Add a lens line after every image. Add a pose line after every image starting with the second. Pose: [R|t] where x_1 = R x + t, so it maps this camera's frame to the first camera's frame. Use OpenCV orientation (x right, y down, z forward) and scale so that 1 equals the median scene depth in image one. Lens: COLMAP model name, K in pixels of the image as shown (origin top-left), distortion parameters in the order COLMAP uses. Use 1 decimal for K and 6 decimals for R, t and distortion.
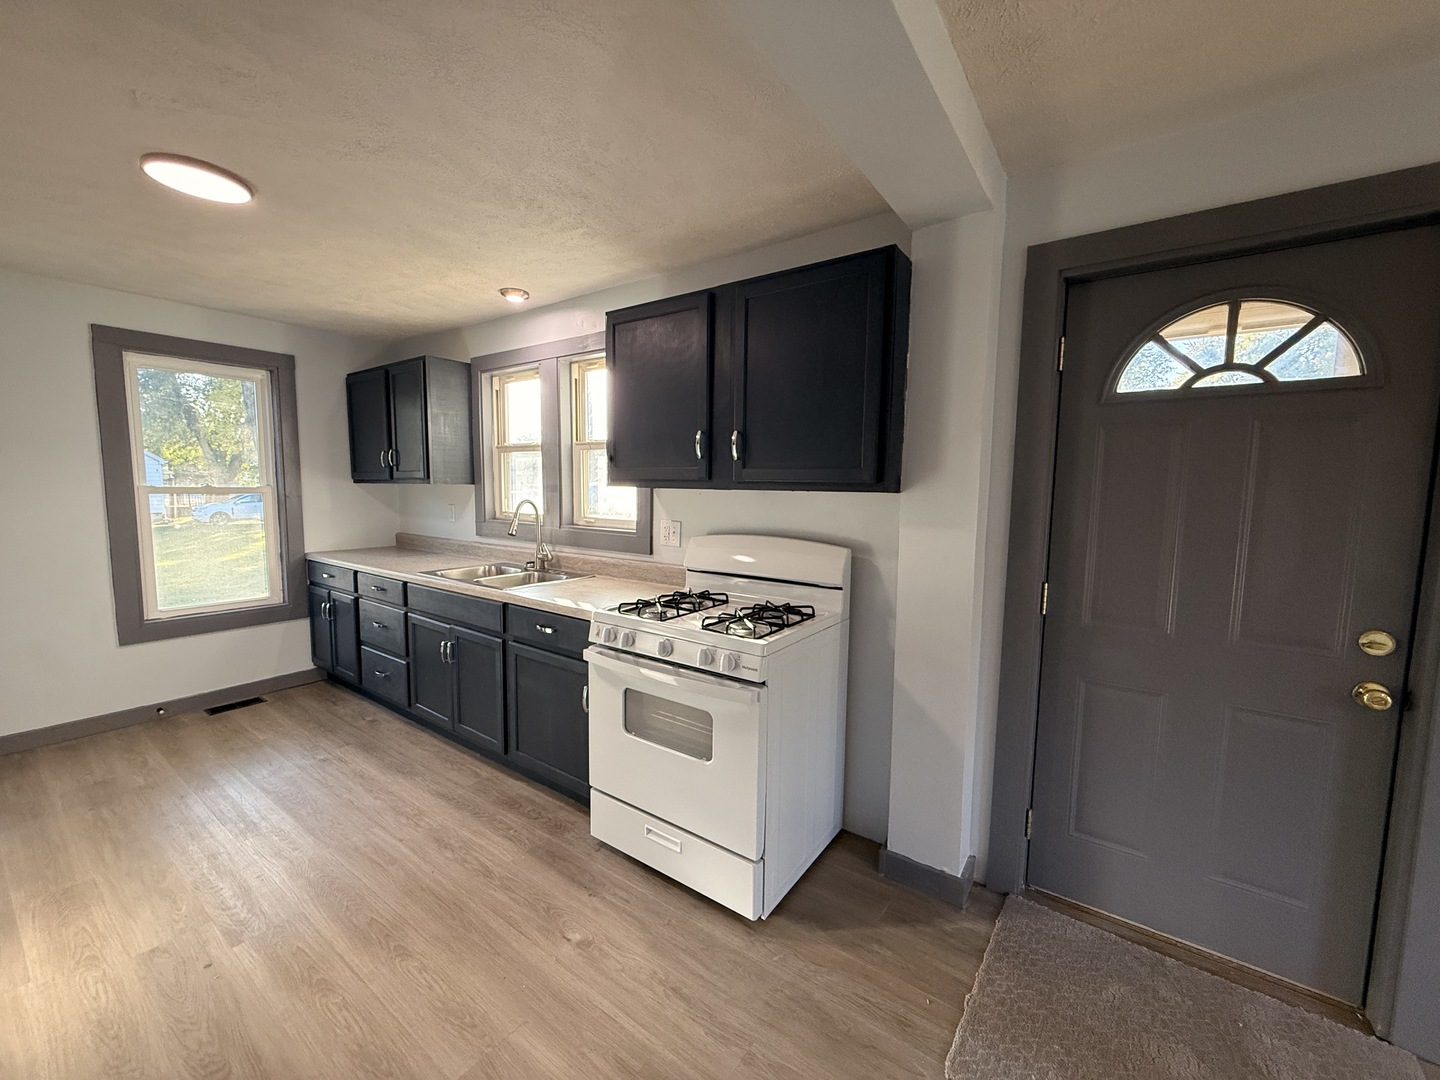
lens RADIAL K [[572.5, 0, 717.4], [0, 572.5, 539.9], [0, 0, 1]] dist [0.000476, 0.000539]
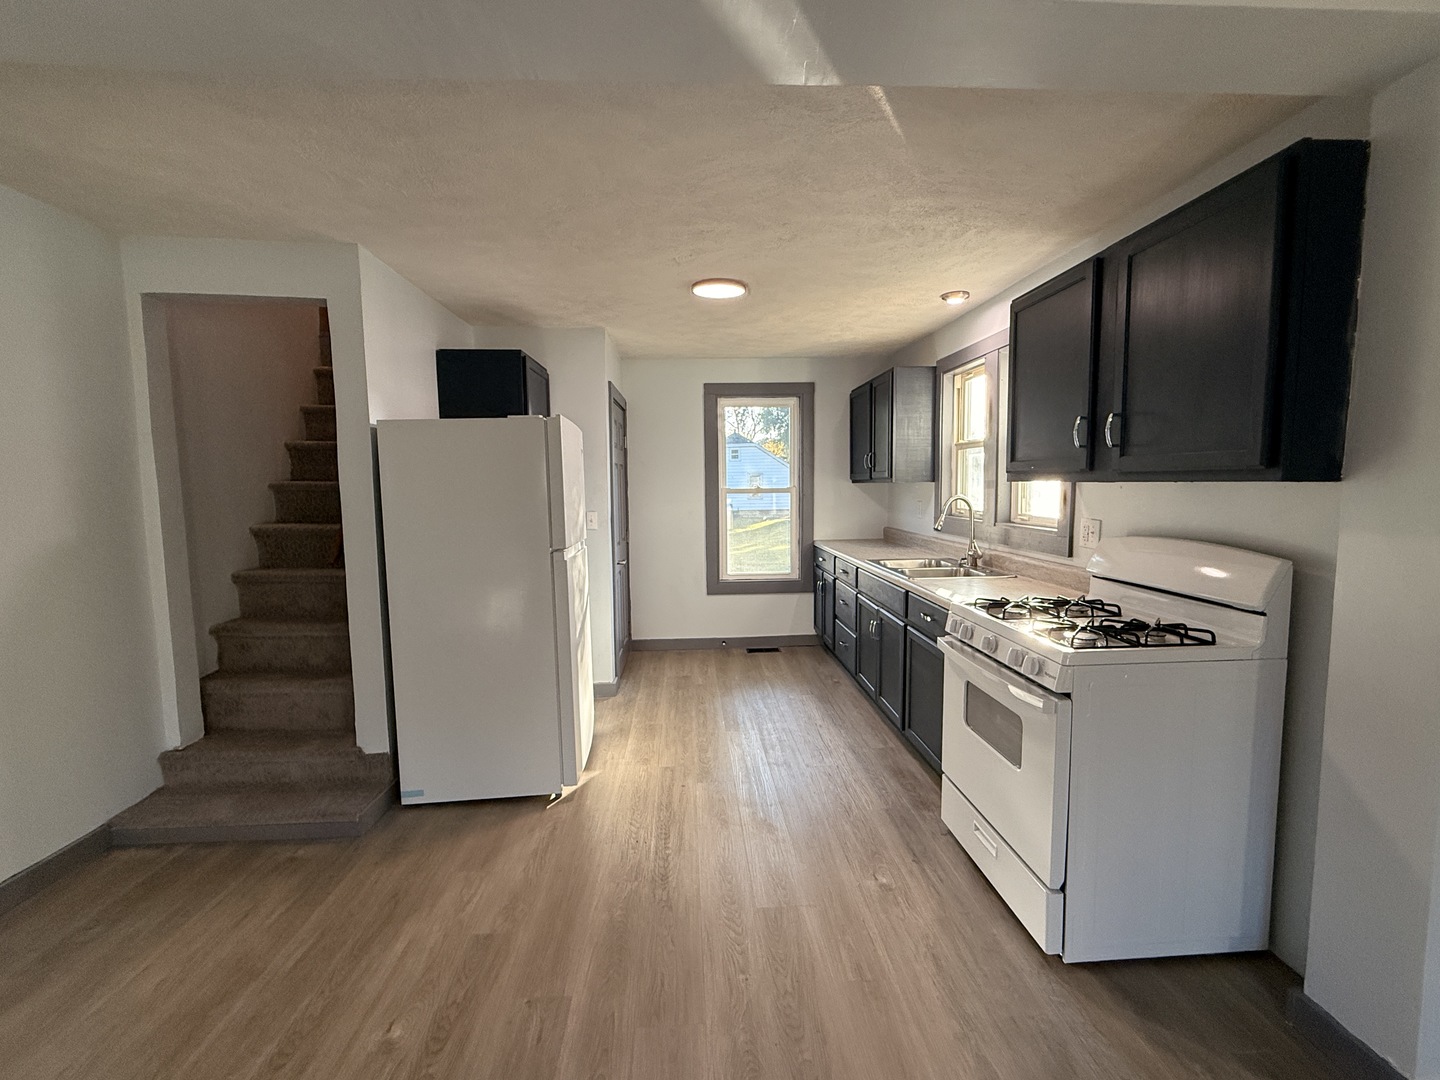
lens RADIAL K [[636.2, 0, 722.0], [0, 636.2, 539.4], [0, 0, 1]] dist [0.003997, -0.000187]
pose [[0.632906, 0.047344, -0.772780, 0.351823], [-0.052757, 0.998446, 0.017961, 0.010363], [0.772429, 0.029402, 0.634420, -0.045967]]
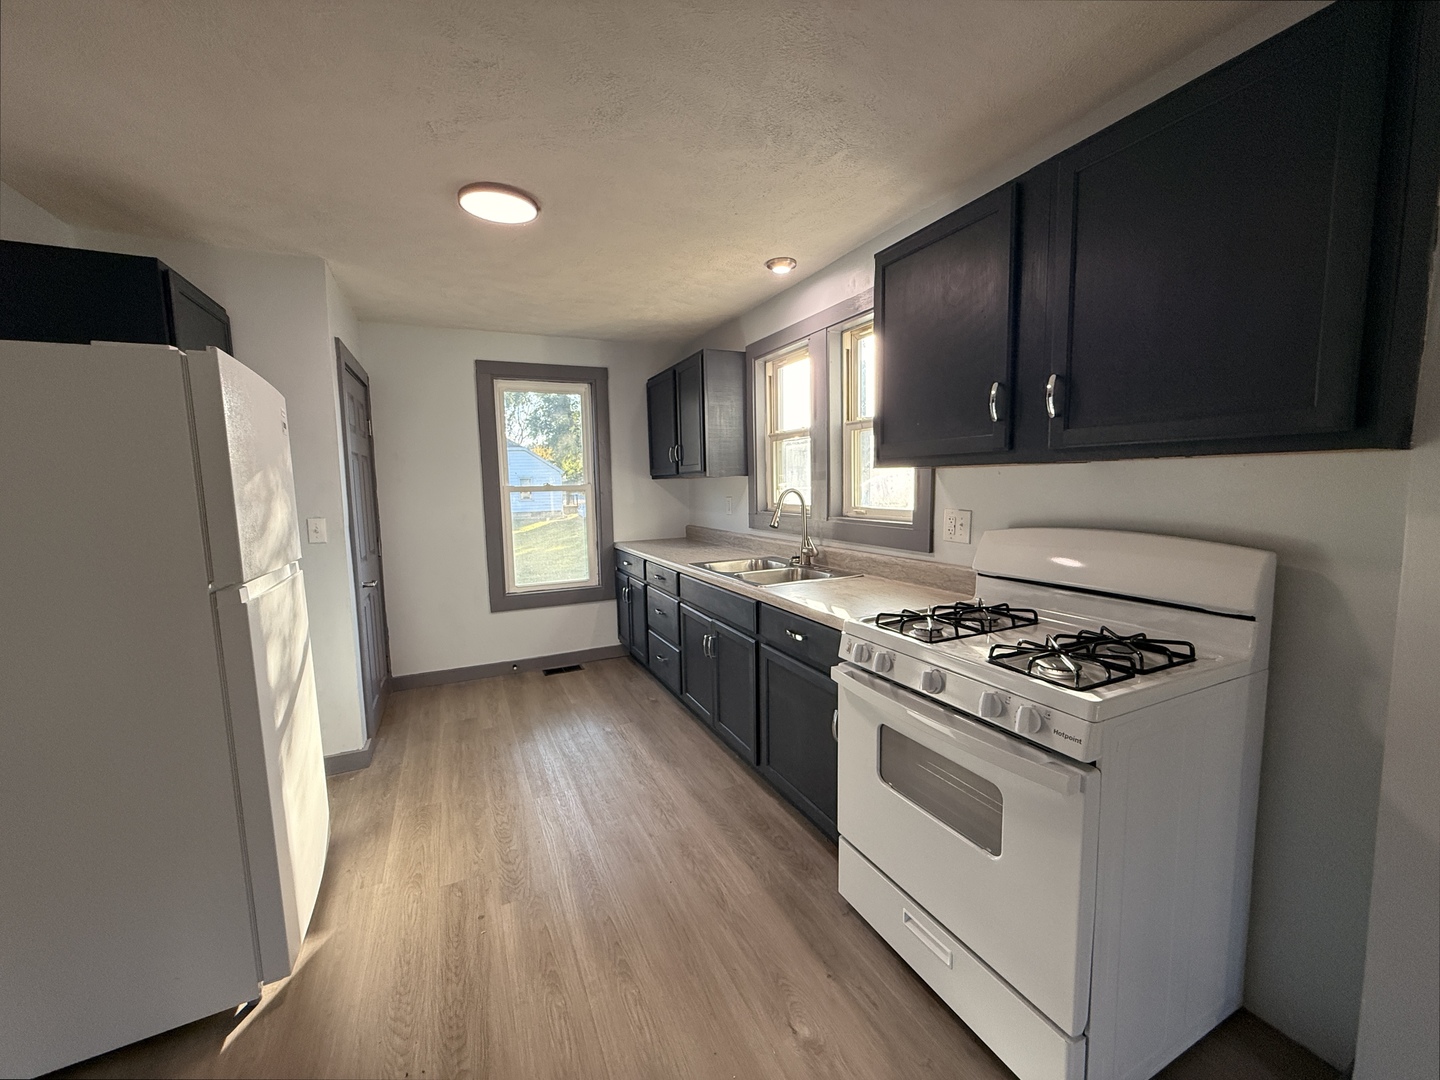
lens RADIAL K [[572.5, 0, 718.9], [0, 572.5, 541.2], [0, 0, 1]] dist [0.000476, 0.000539]
pose [[0.873874, 0.019078, -0.485778, 0.016256], [-0.014126, 0.999804, 0.013855, 0.003312], [0.485947, -0.005246, 0.873972, 0.180089]]
